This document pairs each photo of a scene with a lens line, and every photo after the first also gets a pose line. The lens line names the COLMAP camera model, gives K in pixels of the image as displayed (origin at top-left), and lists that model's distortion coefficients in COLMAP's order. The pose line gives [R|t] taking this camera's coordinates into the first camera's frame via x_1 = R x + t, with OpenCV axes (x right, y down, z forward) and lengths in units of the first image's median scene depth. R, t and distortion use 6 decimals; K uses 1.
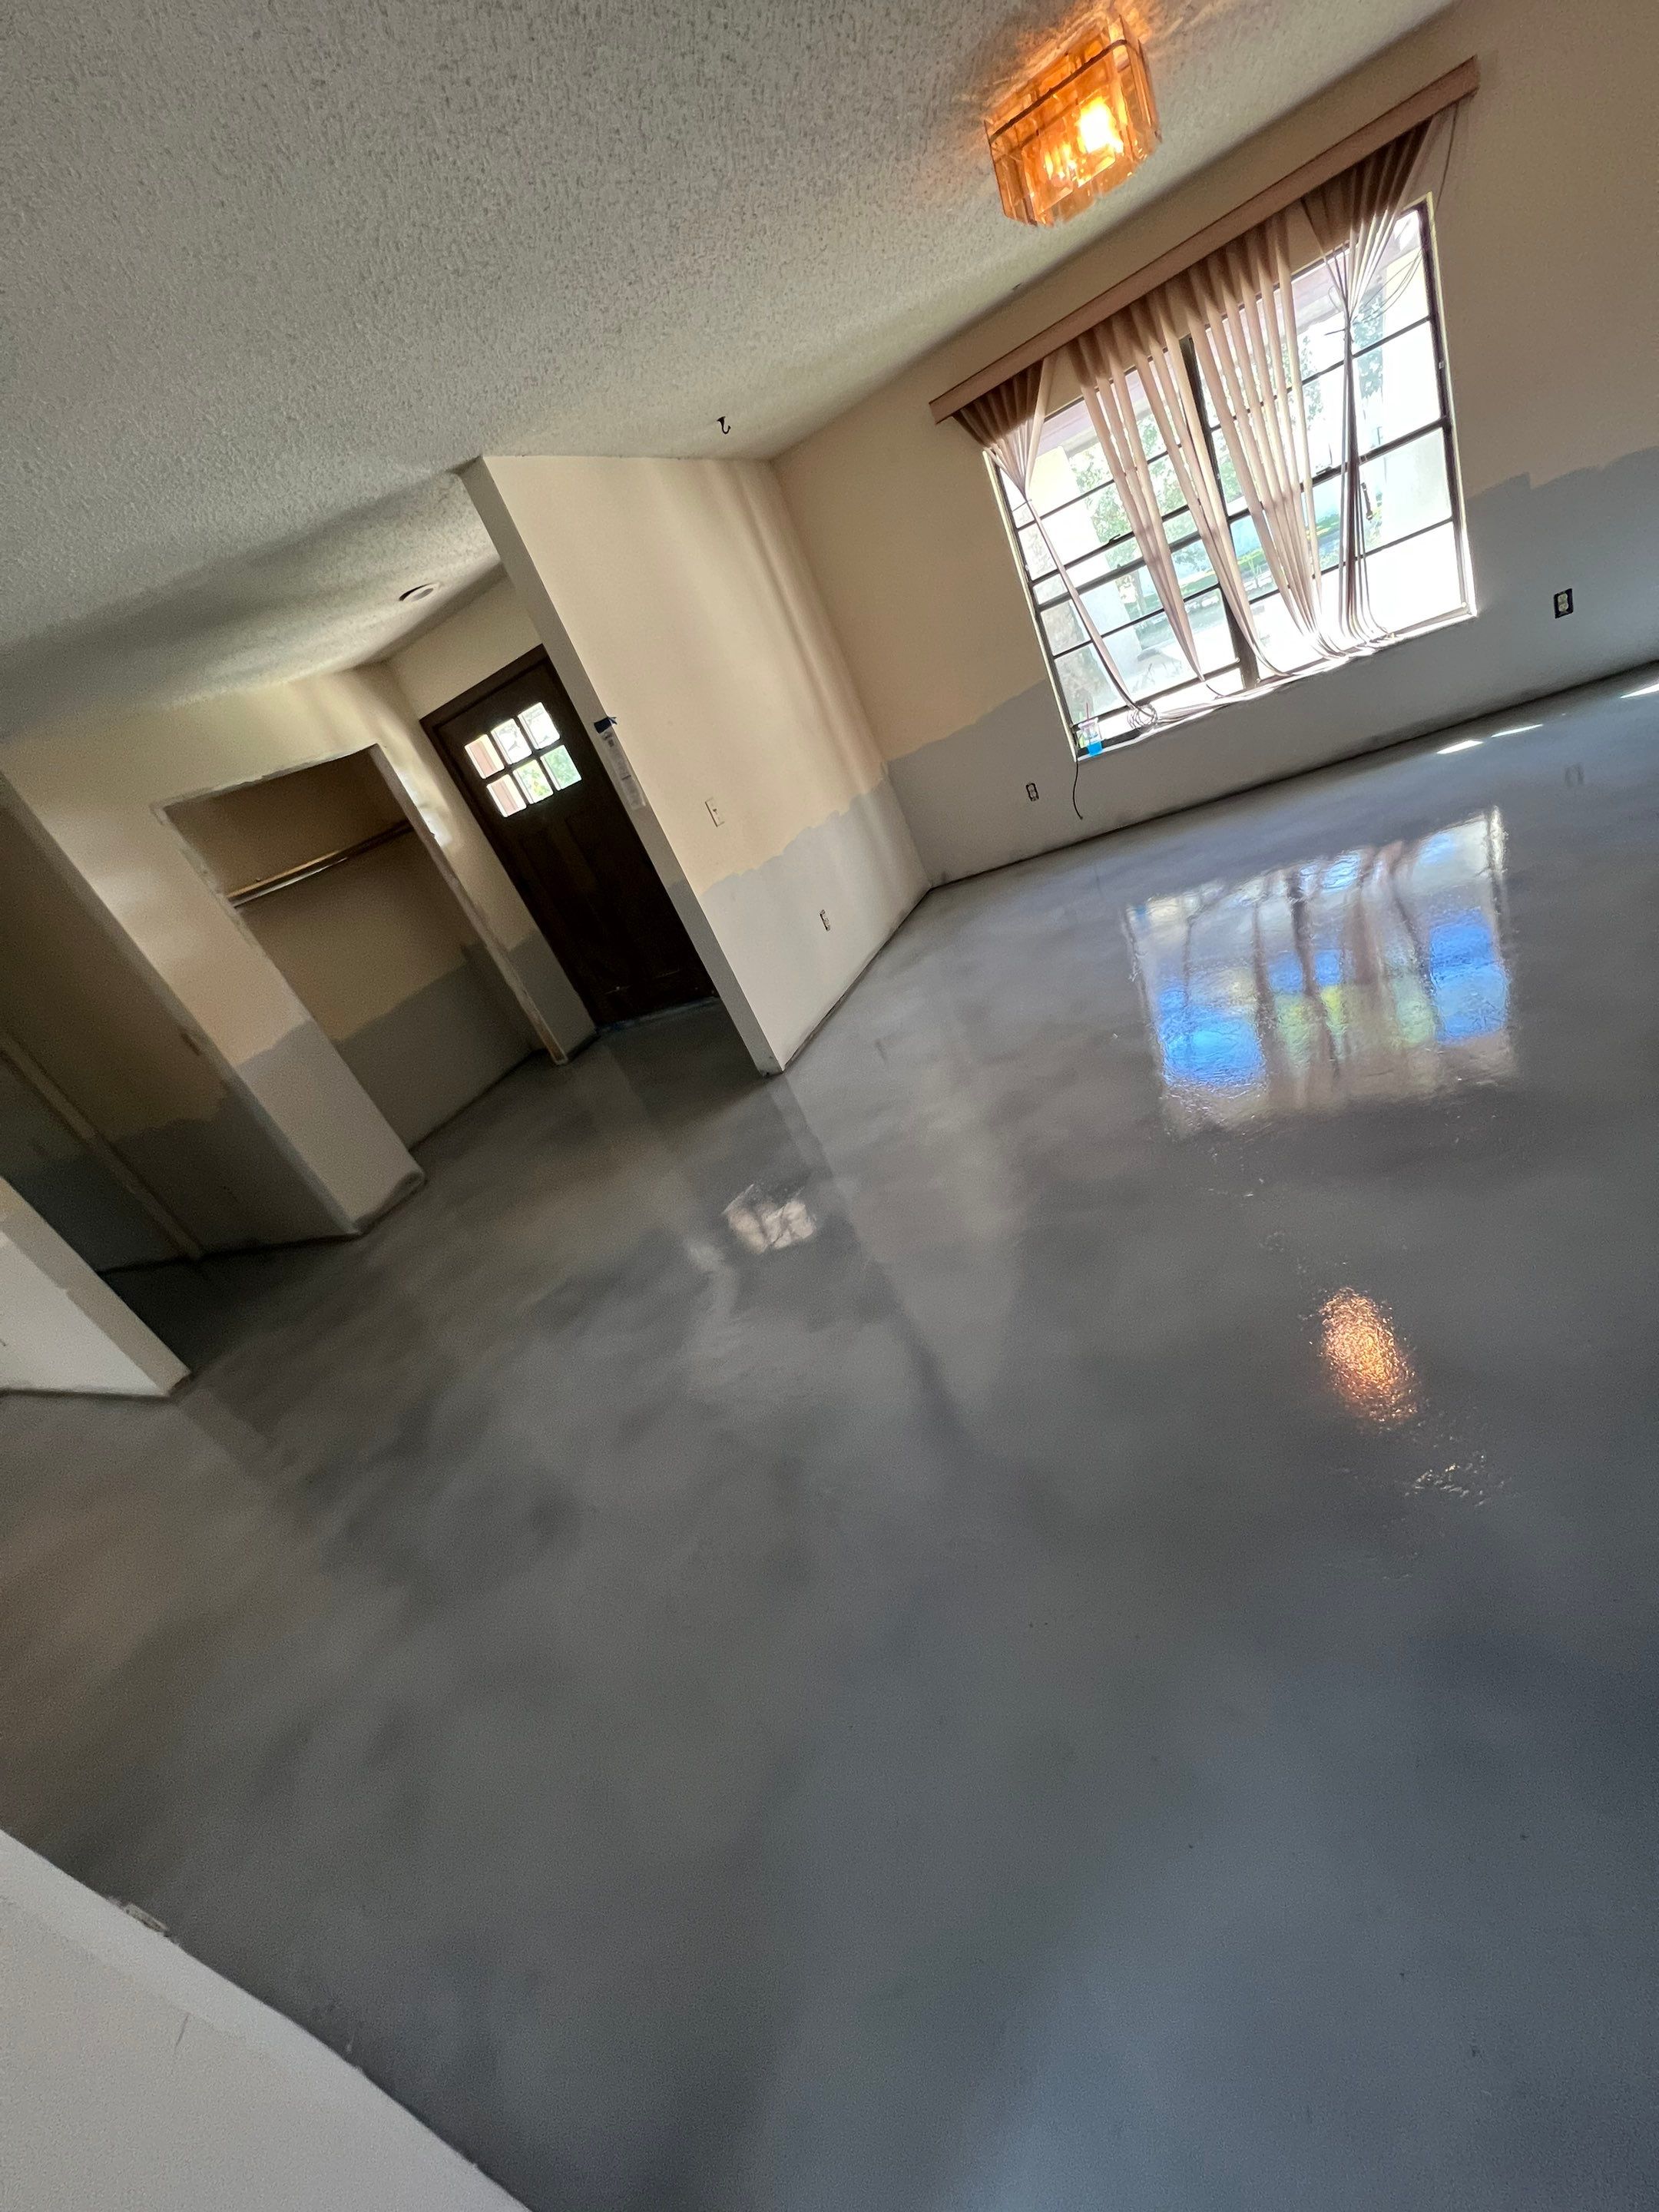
lens RADIAL K [[886.1, 0, 826.1], [0, 886.1, 1091.2], [0, 0, 1]] dist [0.002363, -0.000987]
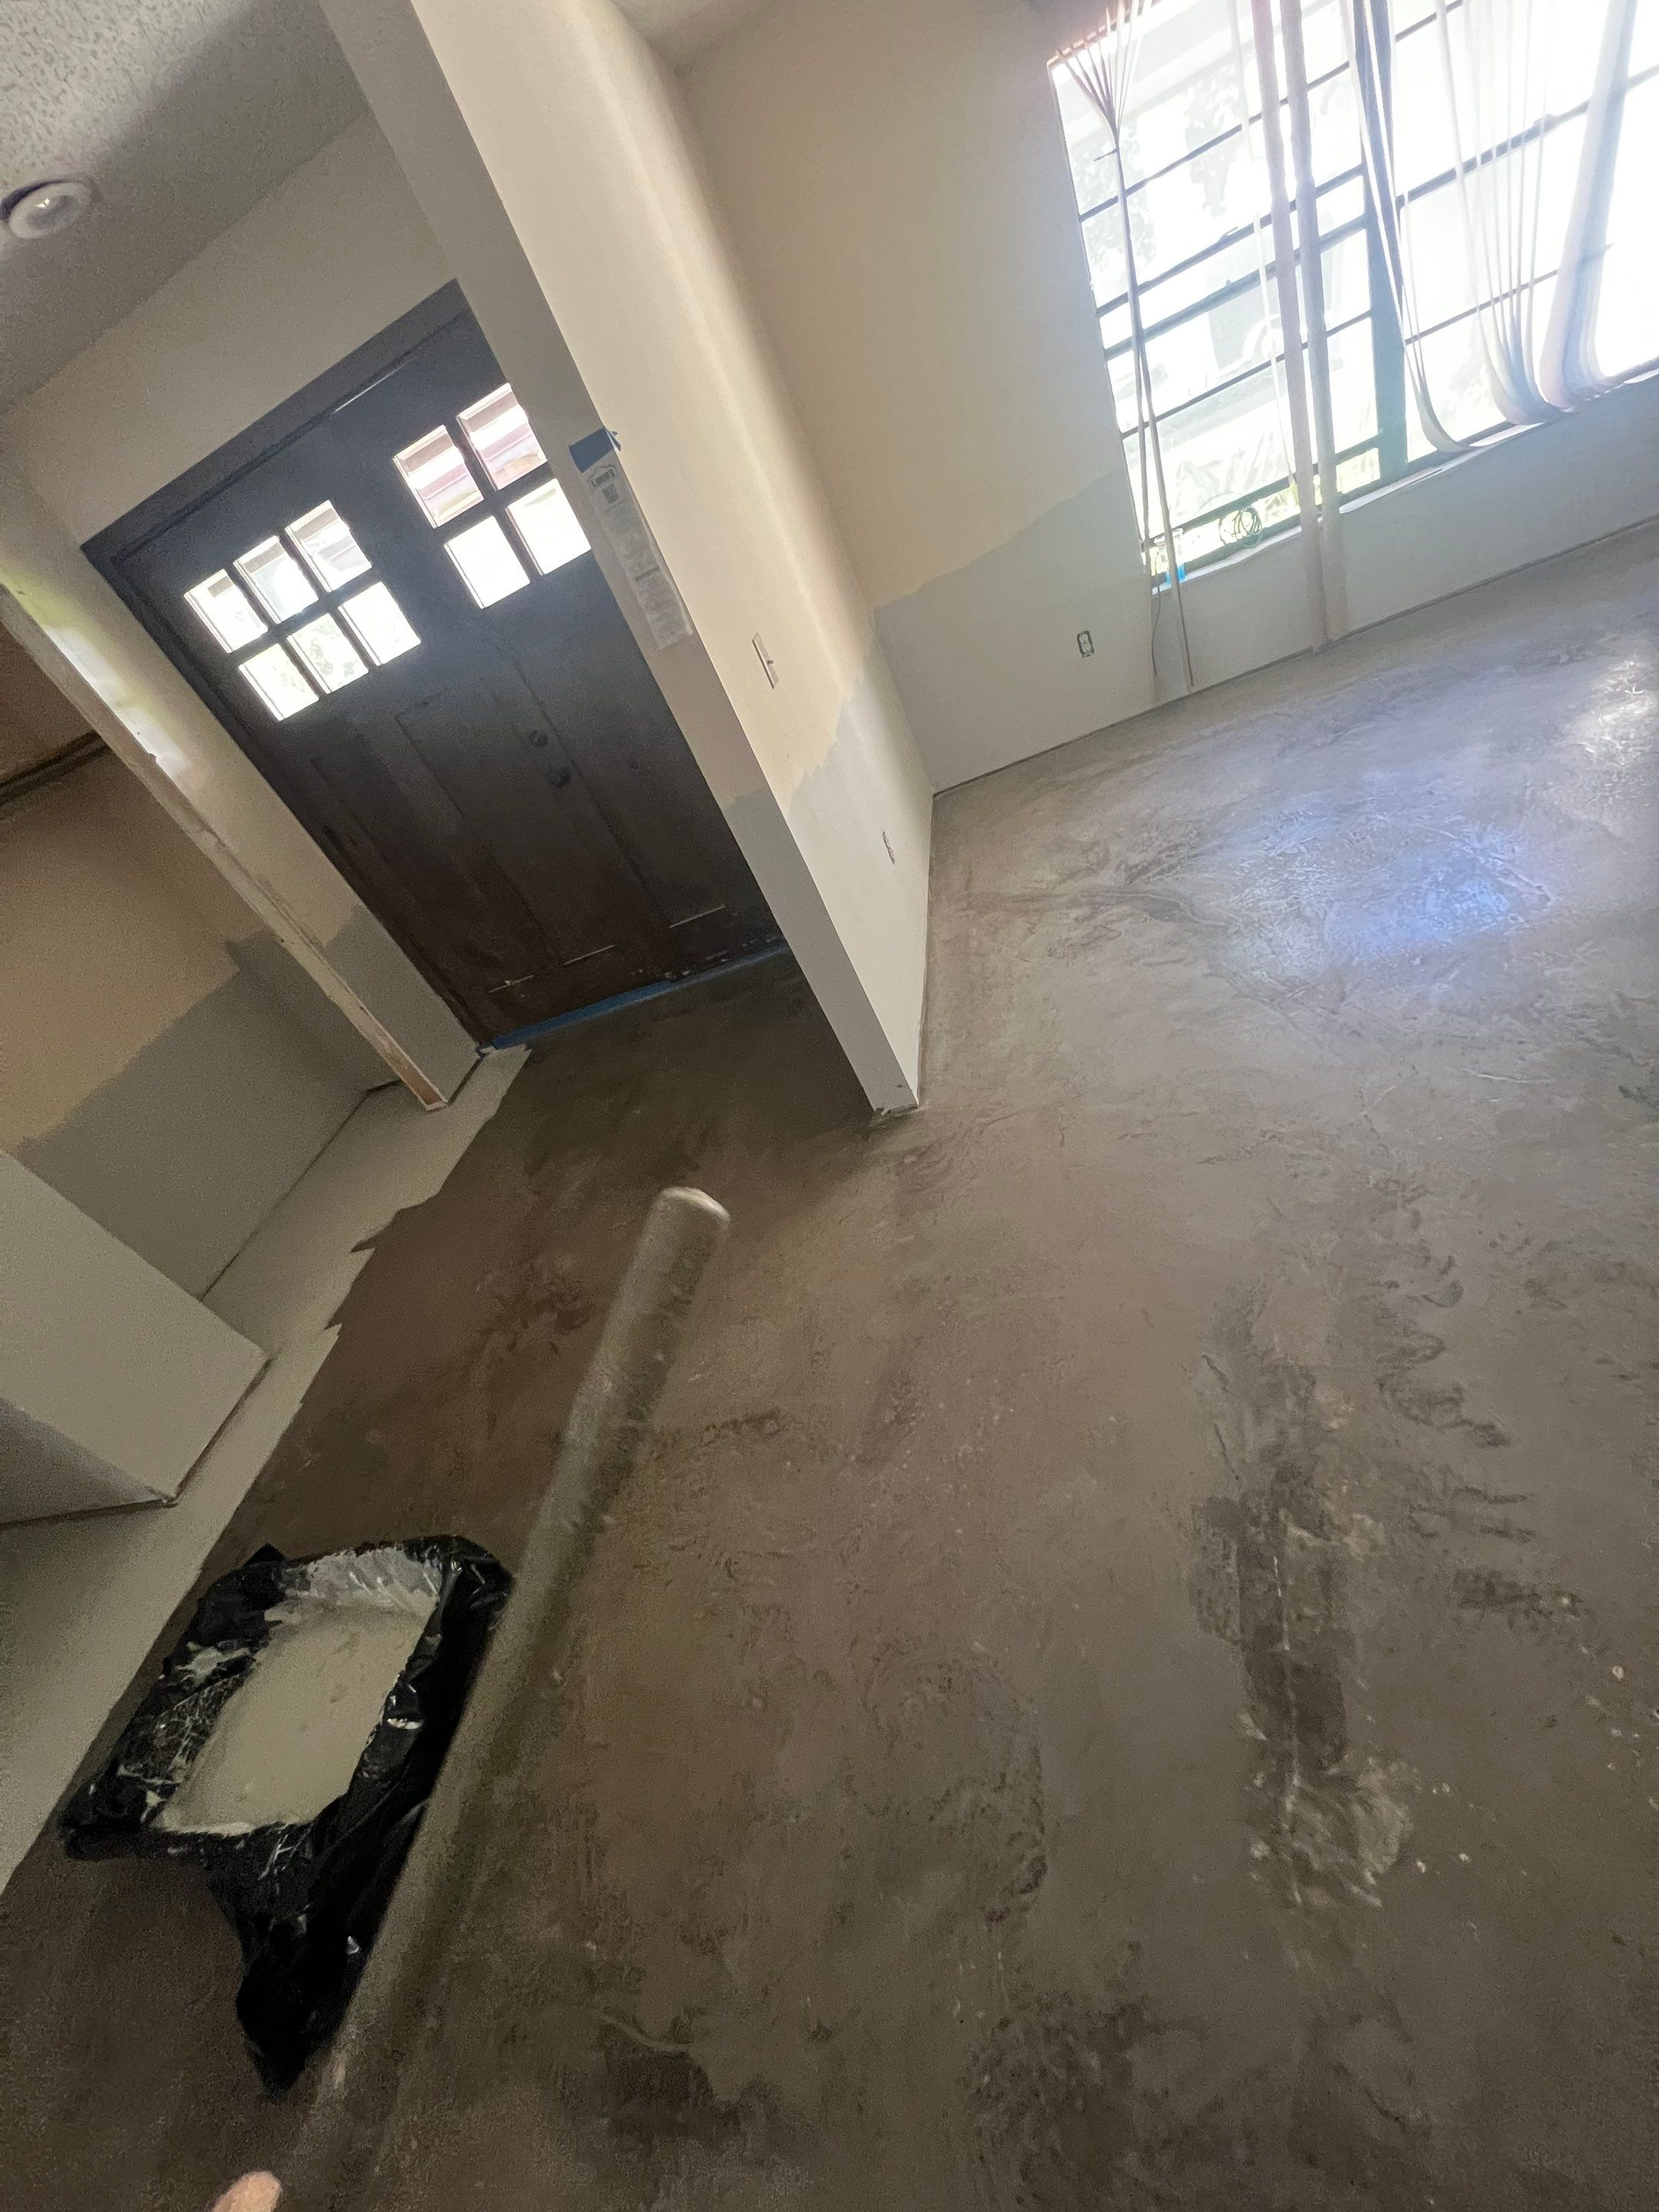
lens RADIAL K [[886.1, 0, 825.8], [0, 886.1, 1096.6], [0, 0, 1]] dist [0.002363, -0.000987]
pose [[0.963519, -0.147528, 0.223306, -0.188000], [0.127884, 0.986725, 0.100095, -0.076082], [-0.235109, -0.067886, 0.969595, 0.333081]]
